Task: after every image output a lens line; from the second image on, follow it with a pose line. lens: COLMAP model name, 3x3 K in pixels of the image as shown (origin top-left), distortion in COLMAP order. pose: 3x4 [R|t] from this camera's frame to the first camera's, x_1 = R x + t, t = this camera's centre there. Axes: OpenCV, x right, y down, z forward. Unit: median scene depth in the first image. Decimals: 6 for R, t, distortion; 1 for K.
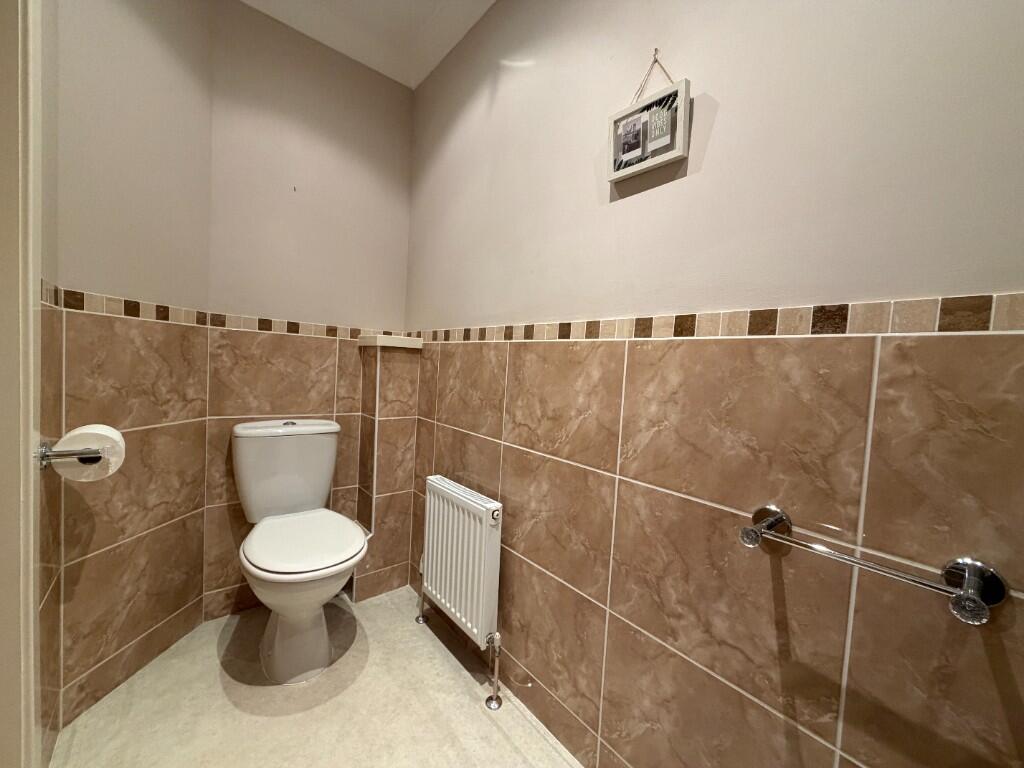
lens RADIAL K [[408.9, 0, 512.0], [0, 408.9, 384.0], [0, 0, 1]] dist [-0.002106, -0.000306]
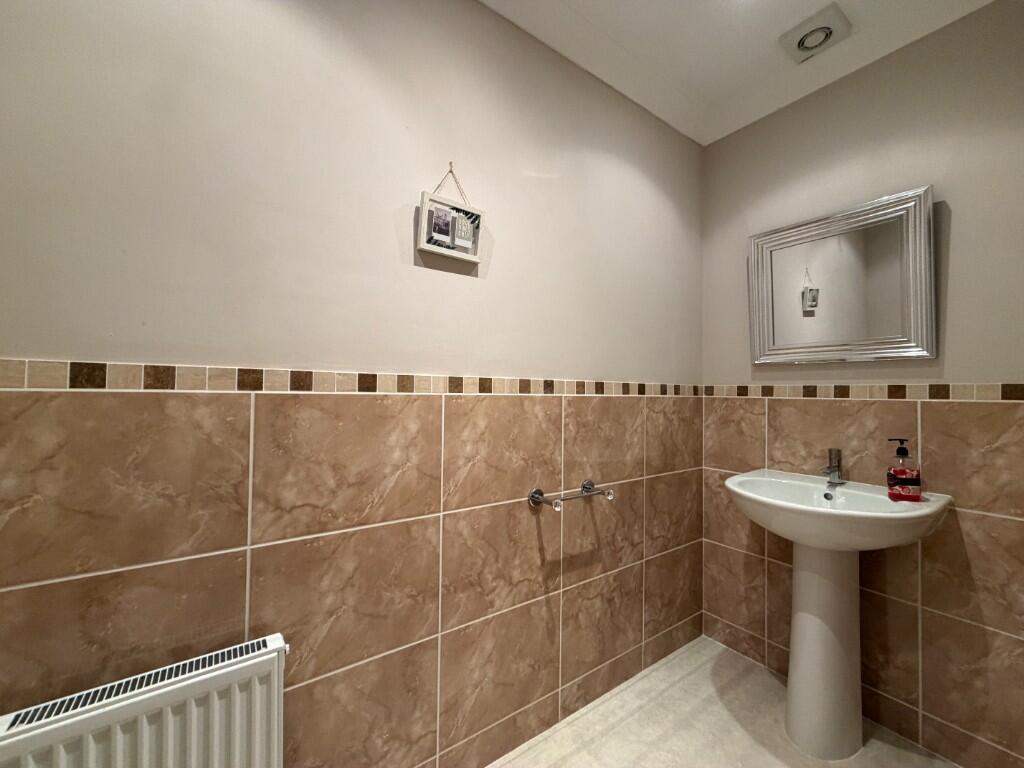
lens RADIAL K [[412.0, 0, 516.3], [0, 412.0, 391.5], [0, 0, 1]] dist [-0.007584, -0.000276]
pose [[0.051323, -0.042251, 0.997788, -0.898797], [0.042749, 0.998282, 0.040073, -0.157857], [-0.997767, 0.040598, 0.053041, 0.743807]]
